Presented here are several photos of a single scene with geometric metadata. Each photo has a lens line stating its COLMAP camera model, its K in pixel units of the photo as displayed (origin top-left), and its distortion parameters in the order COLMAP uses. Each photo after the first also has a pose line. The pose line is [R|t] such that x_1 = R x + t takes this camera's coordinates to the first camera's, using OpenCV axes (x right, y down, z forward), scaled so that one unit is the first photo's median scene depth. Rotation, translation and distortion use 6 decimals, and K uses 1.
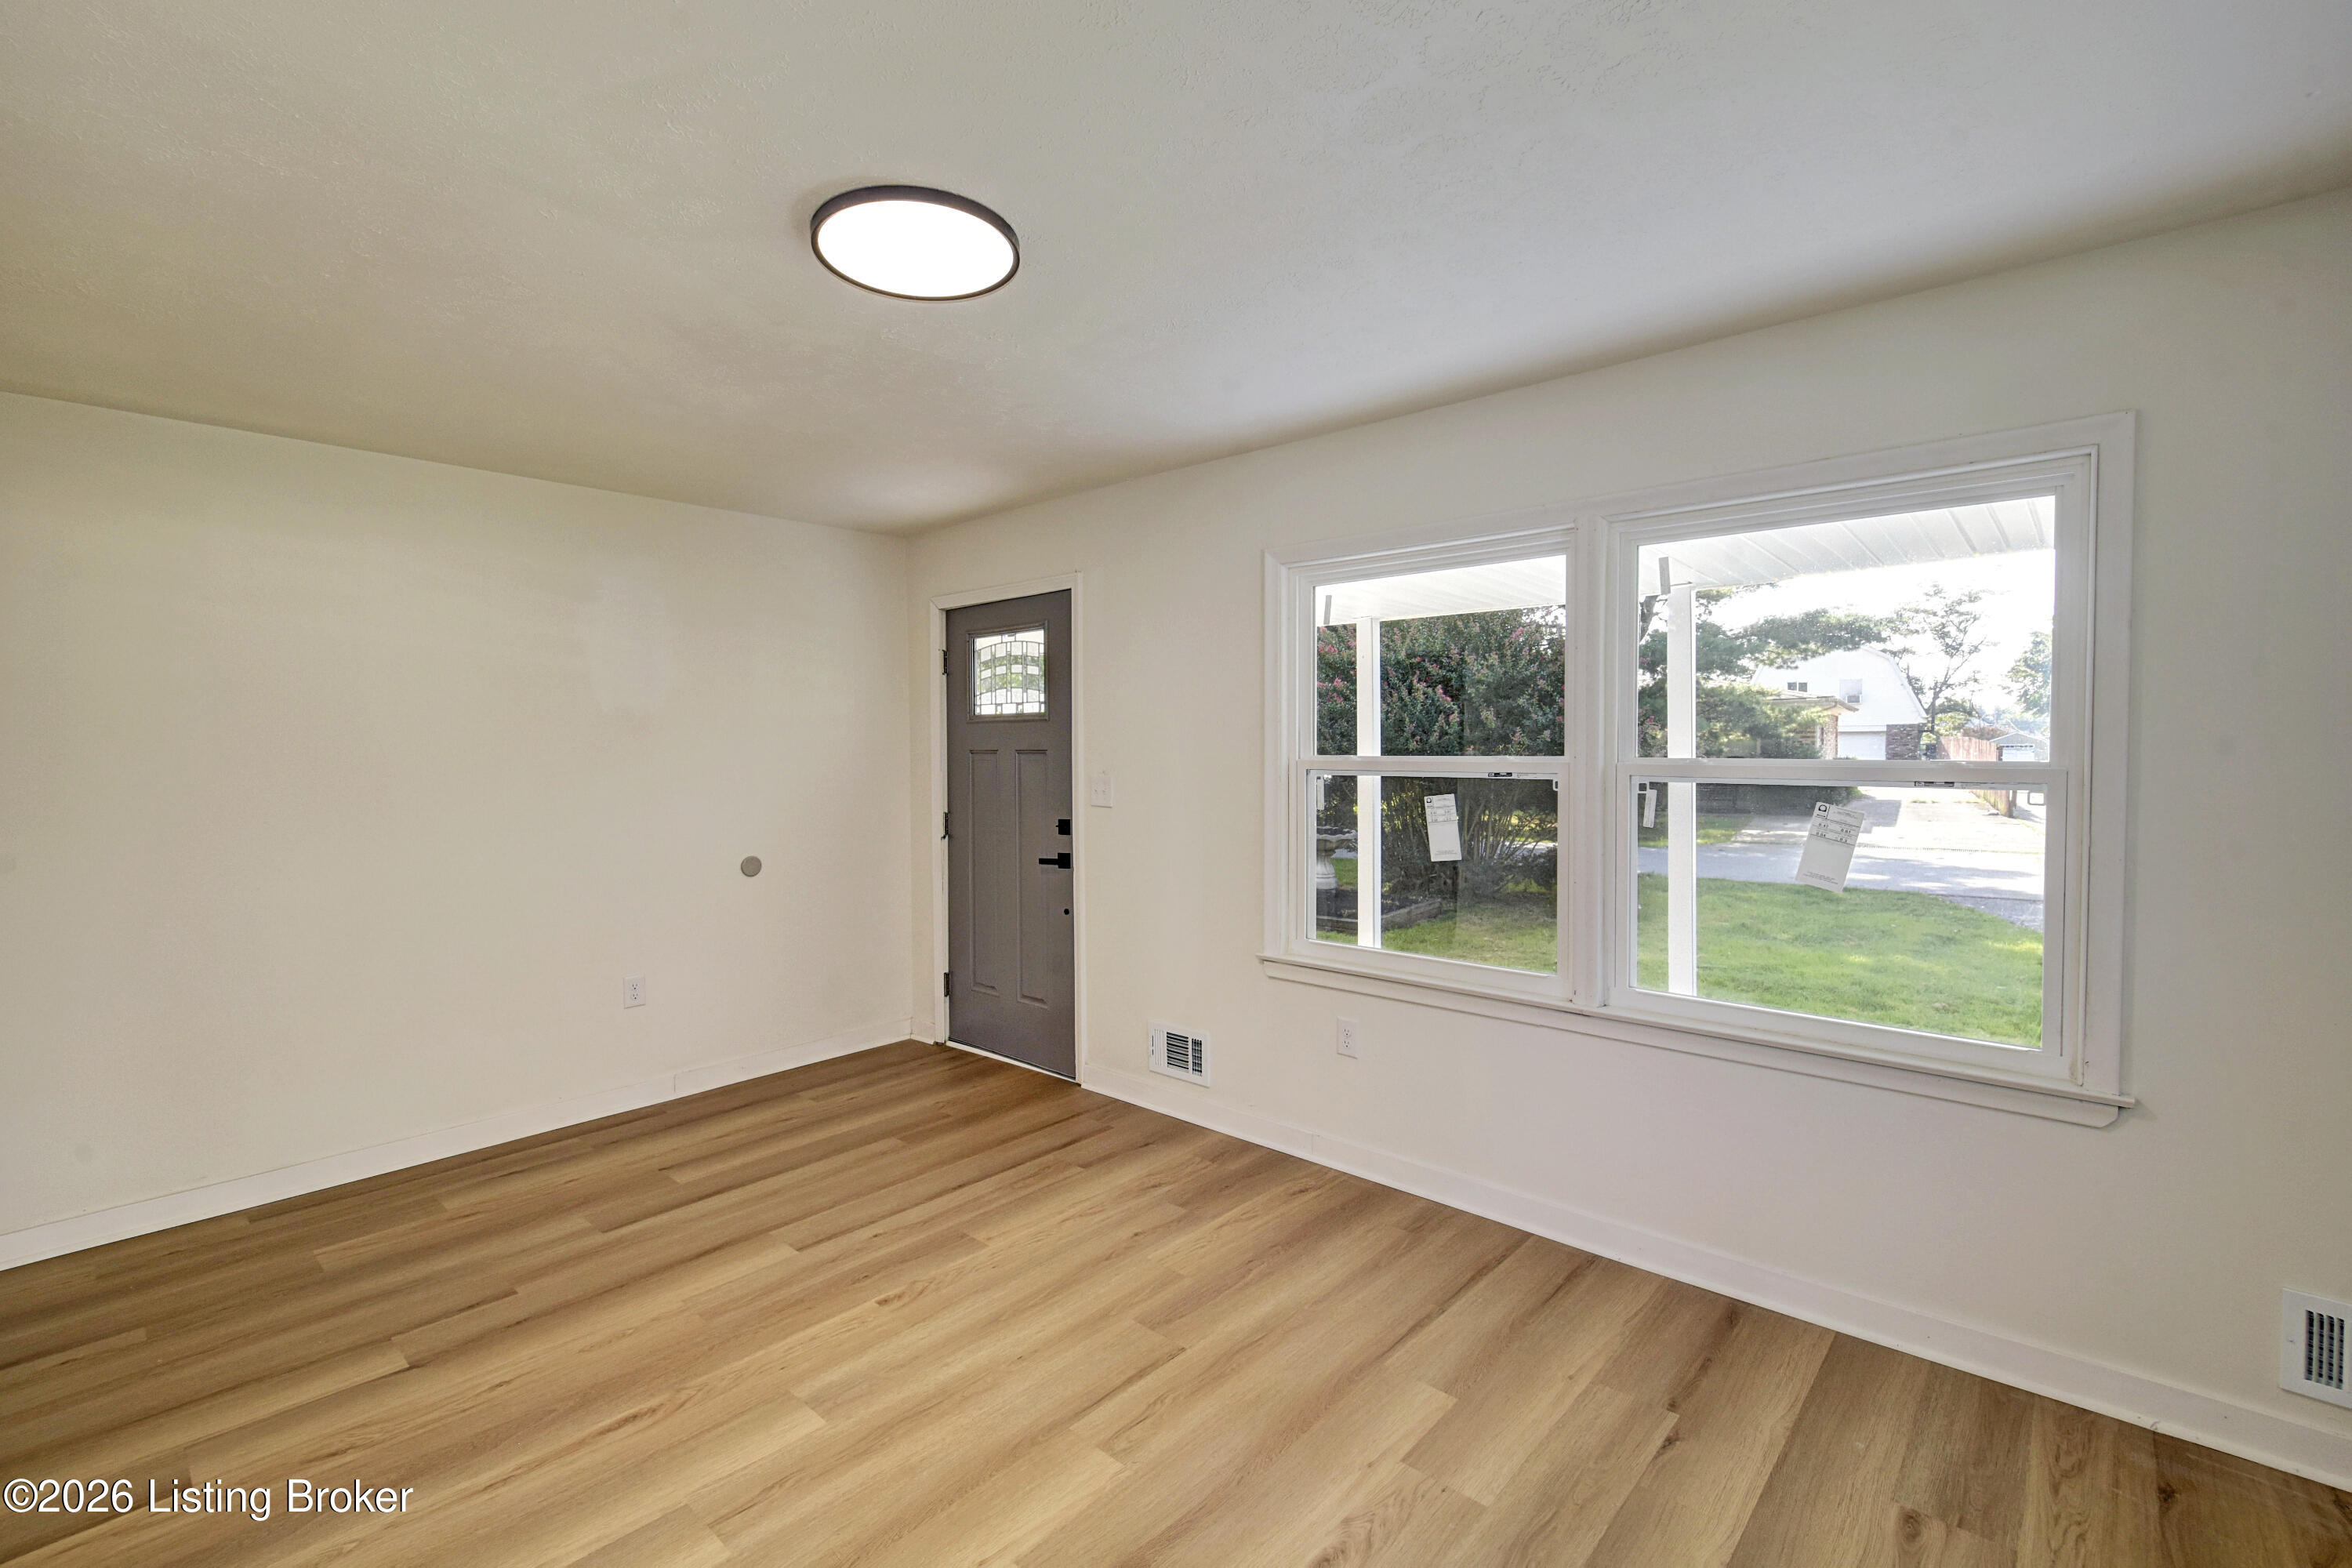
lens RADIAL K [[1037.9, 0, 1175.2], [0, 1037.9, 760.6], [0, 0, 1]] dist [0.019327, -0.016614]
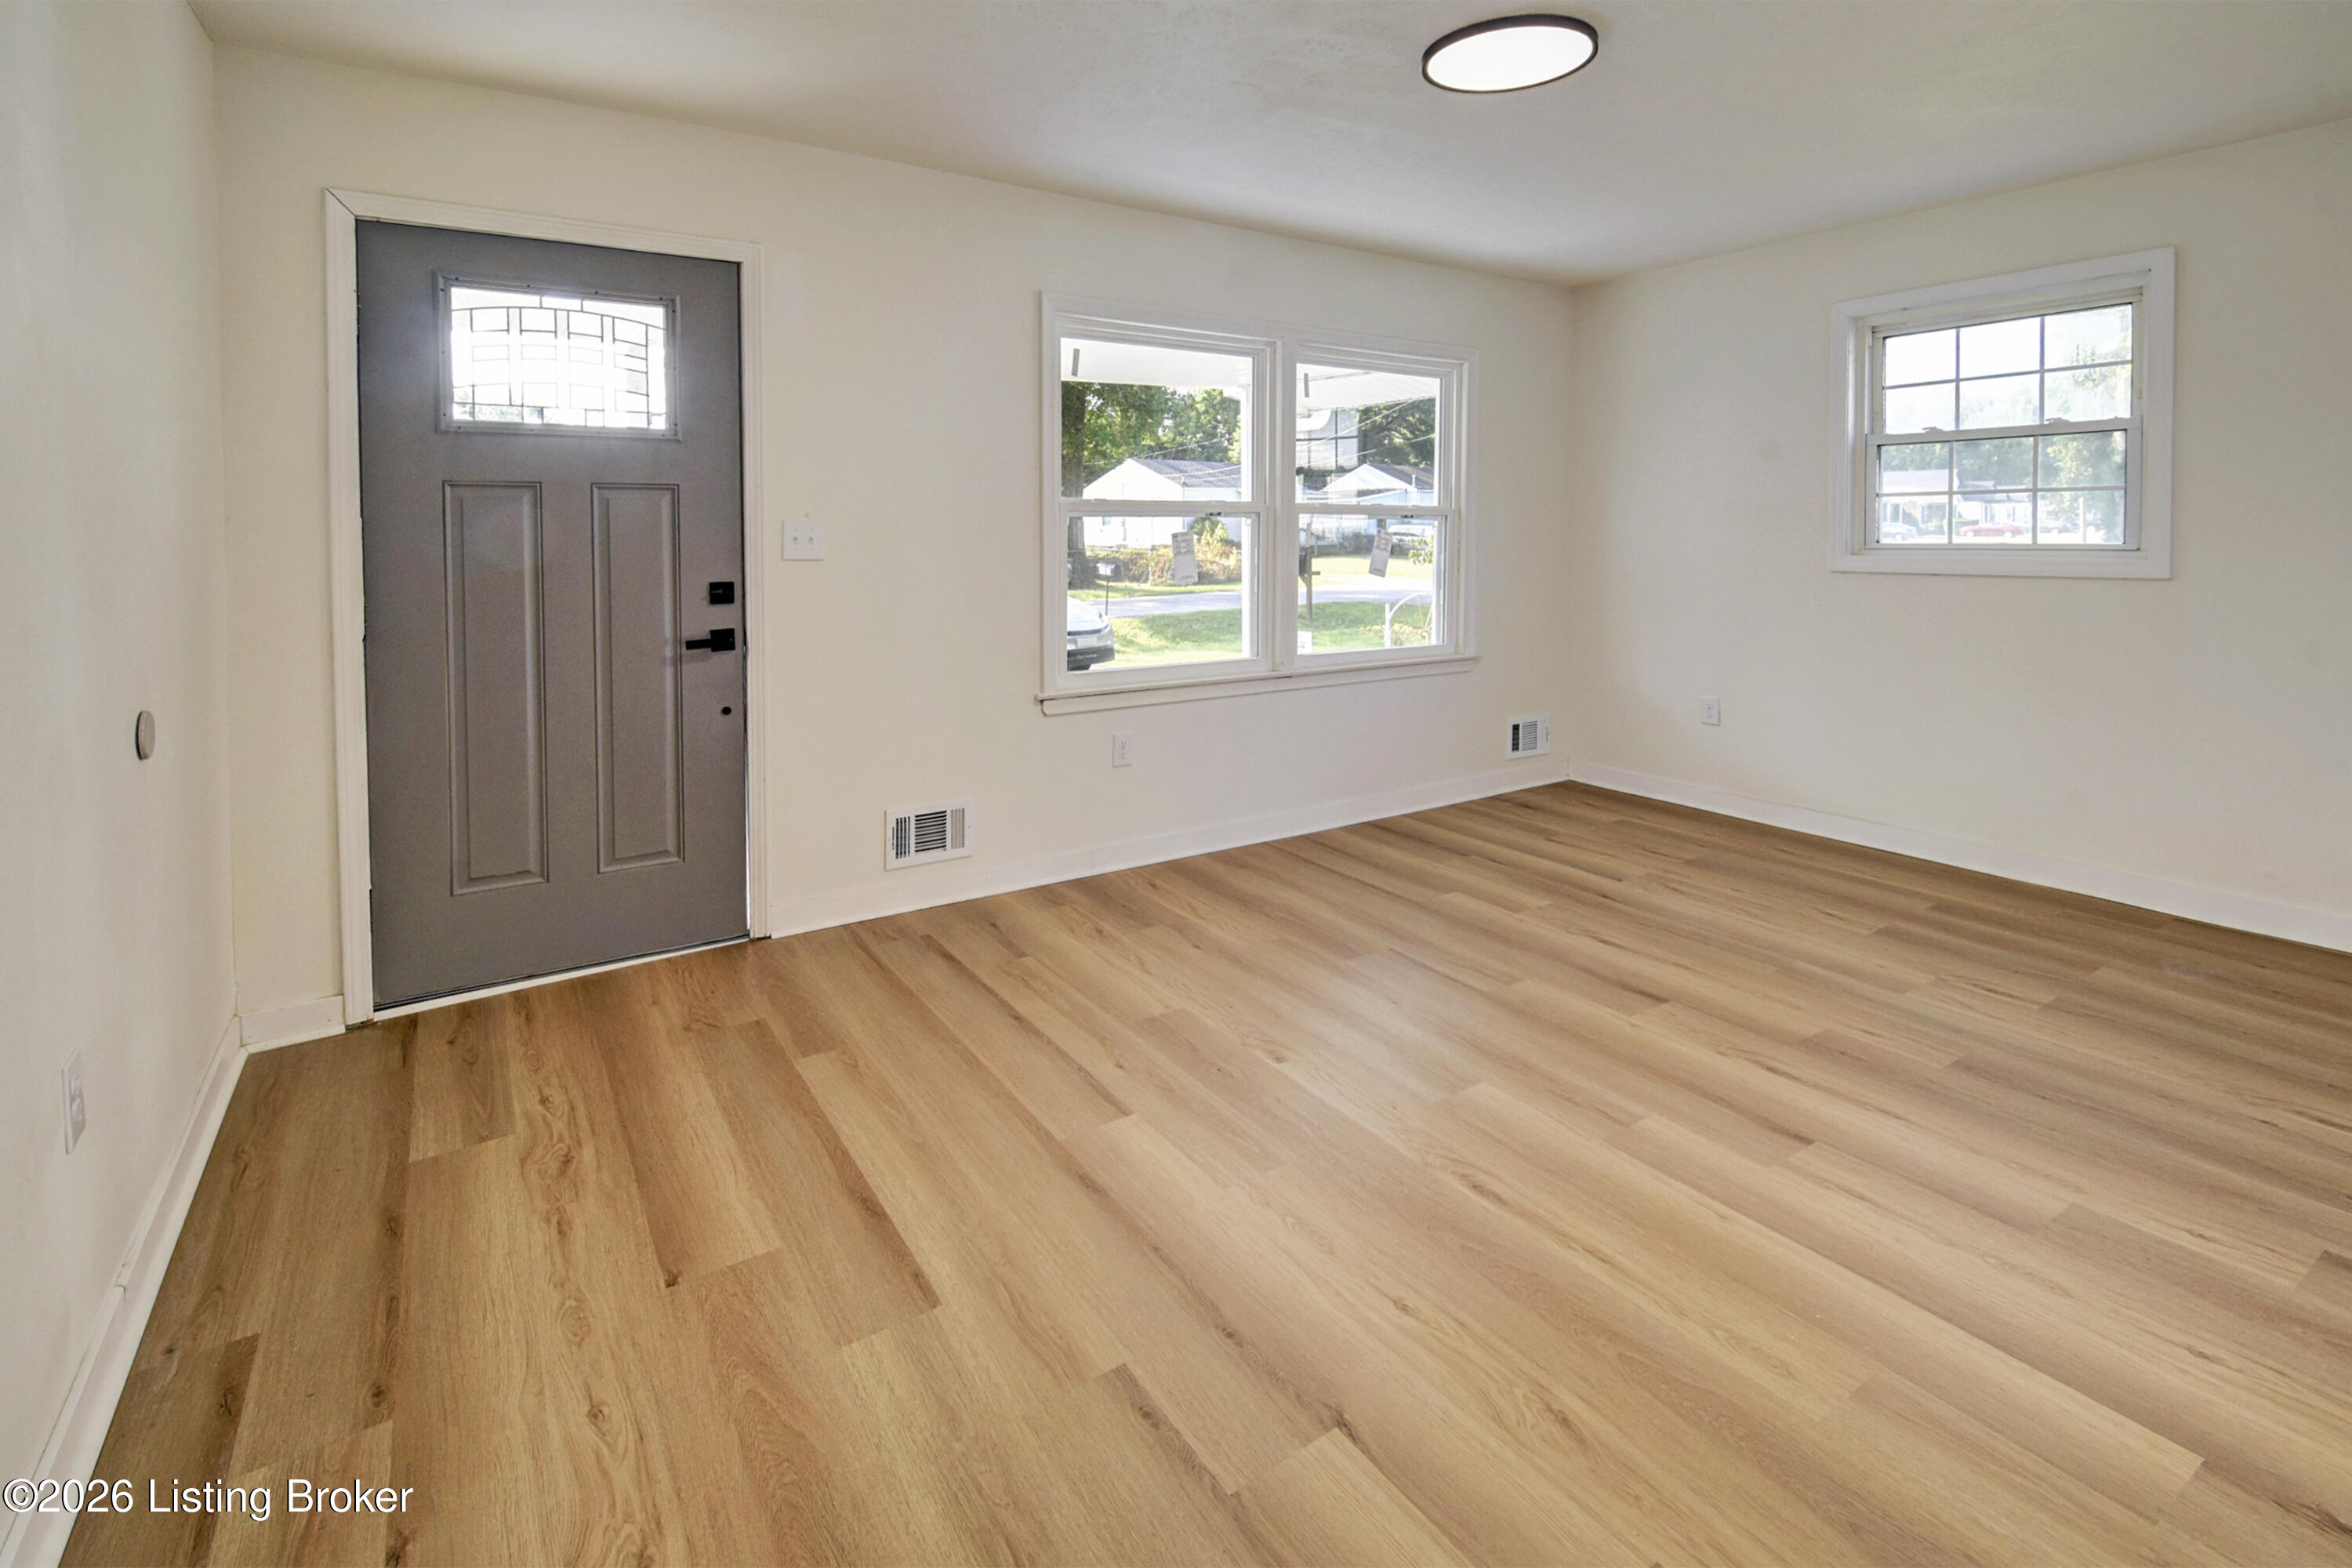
lens RADIAL K [[1090.5, 0, 1179.0], [0, 1090.5, 556.0], [0, 0, 1]] dist [0.000376, -0.003906]
pose [[0.245295, -0.023362, 0.969167, -1.174045], [0.013177, 0.999698, 0.020763, 0.041516], [-0.969359, 0.007678, 0.245529, 0.795467]]
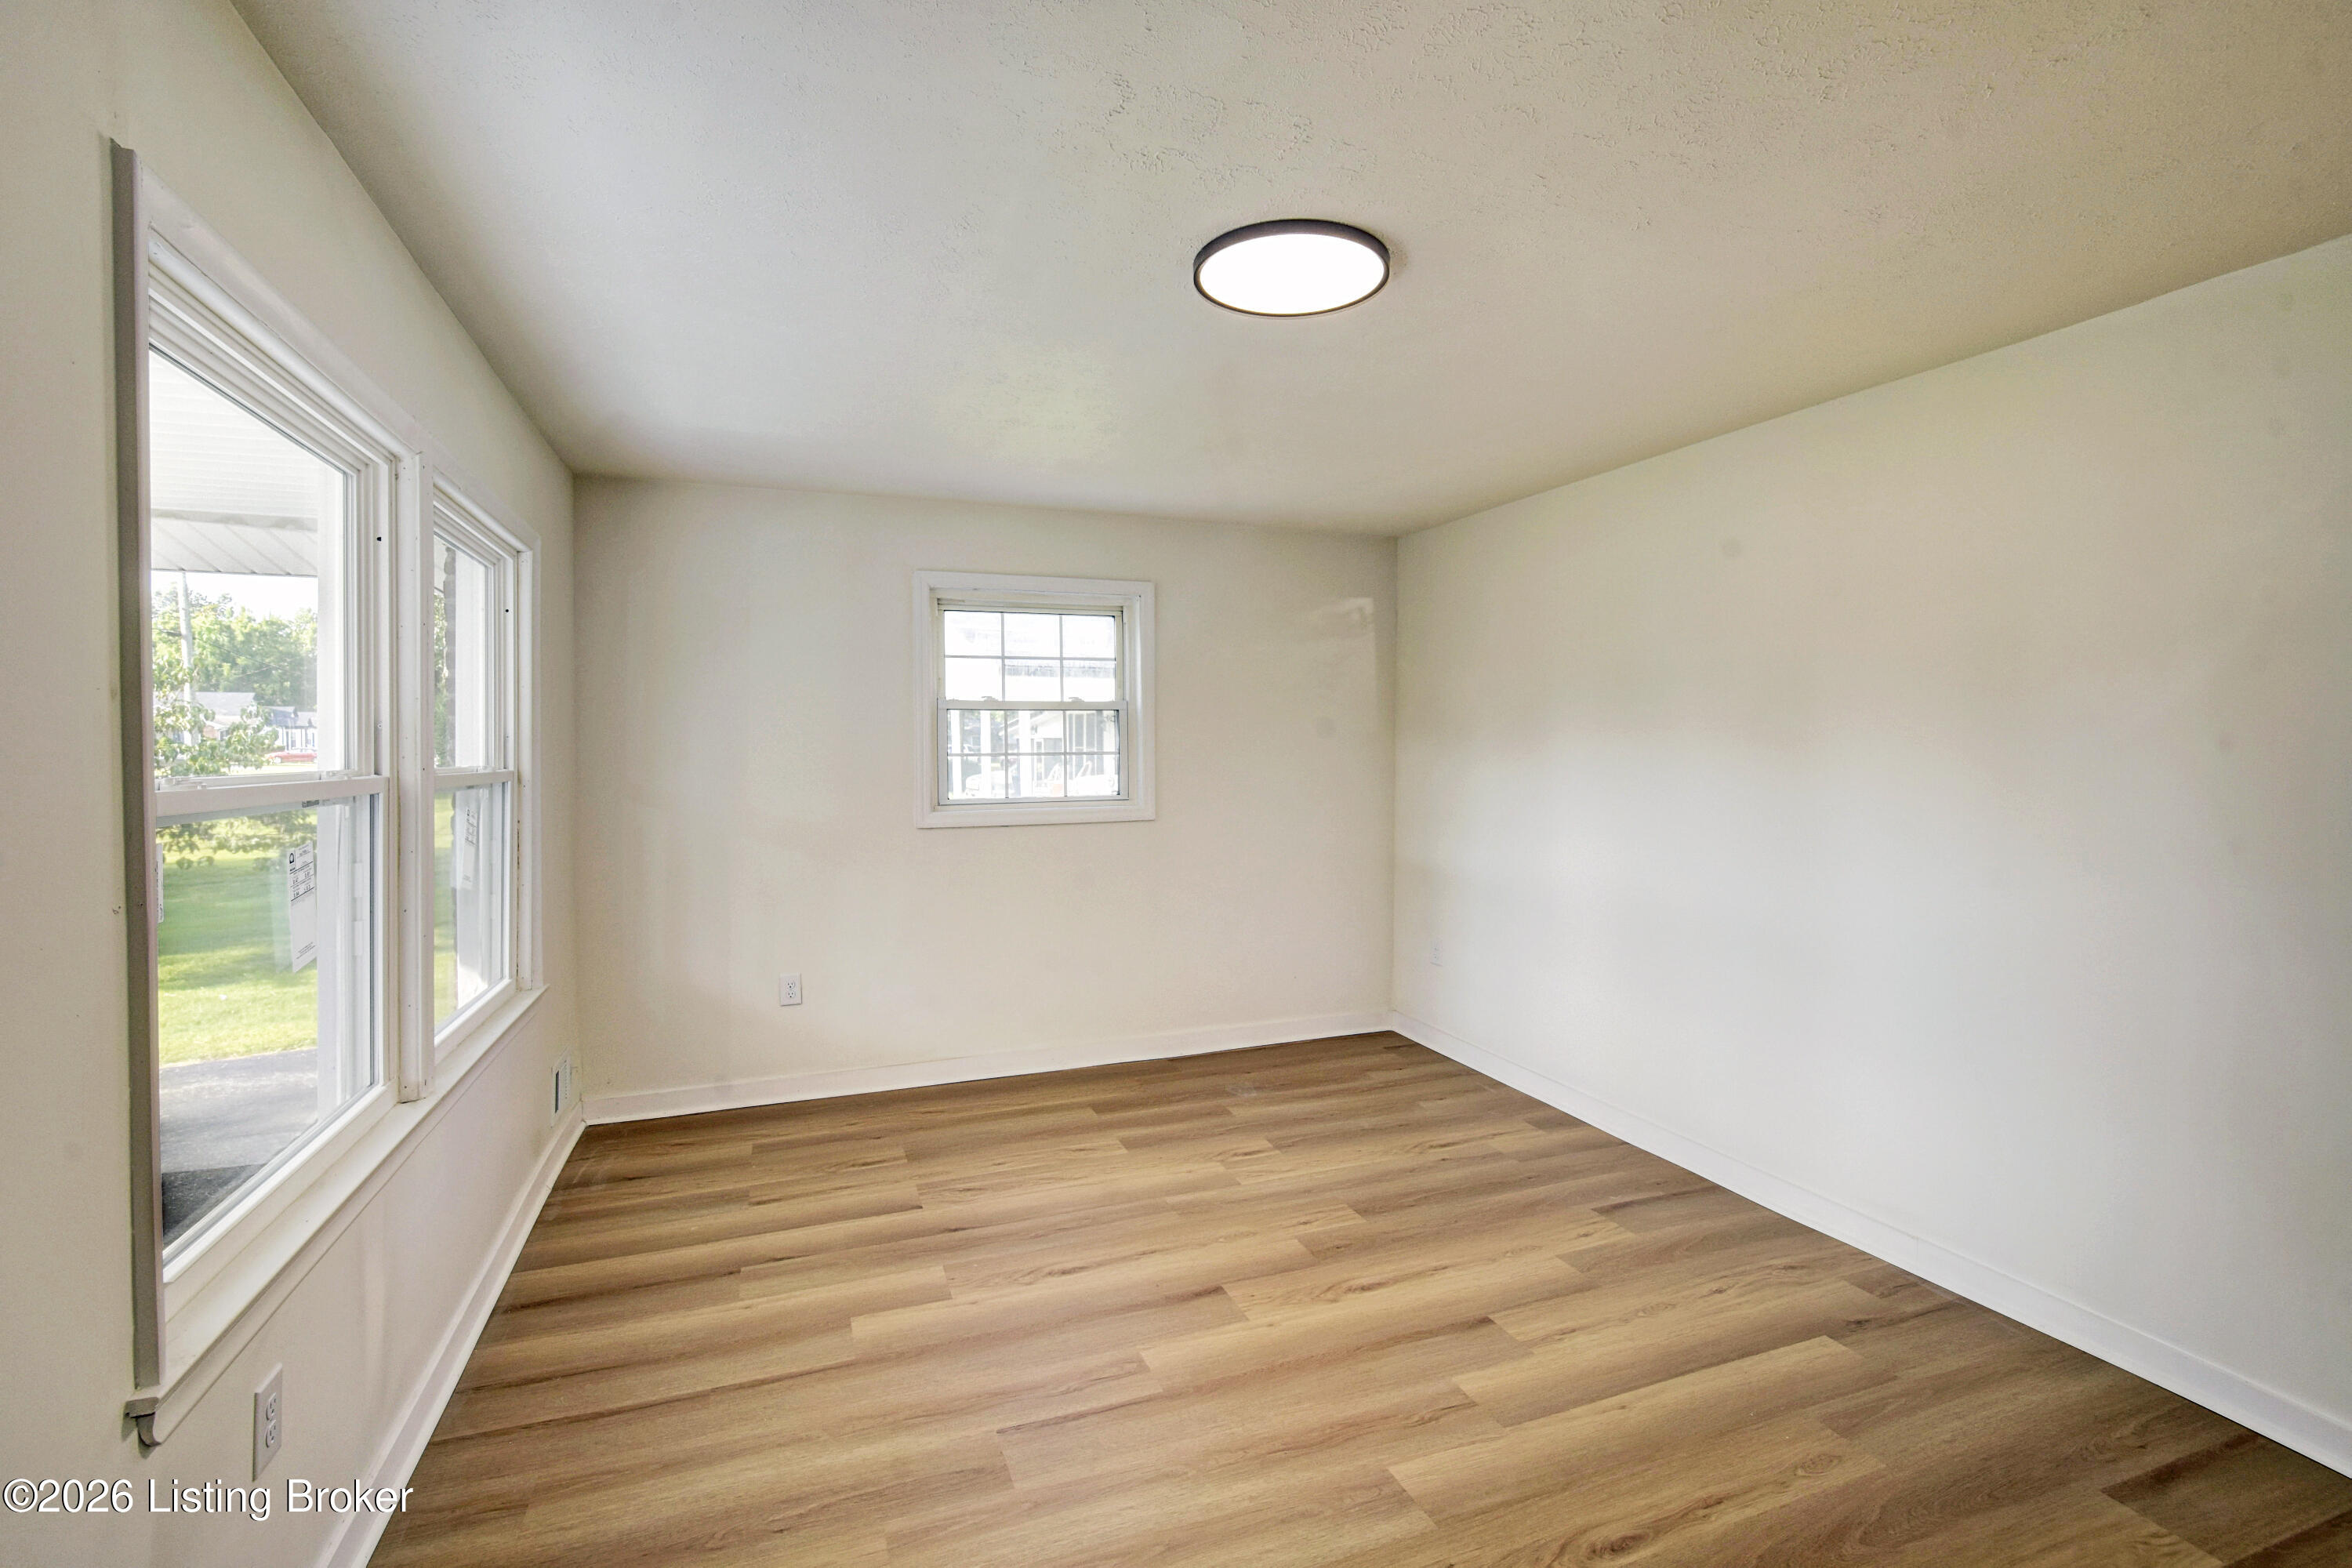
lens RADIAL K [[1037.9, 0, 1175.2], [0, 1037.9, 760.6], [0, 0, 1]] dist [0.019327, -0.016614]
pose [[-0.893621, -0.000134, 0.448823, -0.454880], [0.009714, 0.999760, 0.019638, -0.019341], [-0.448718, 0.021908, -0.893405, 1.486576]]
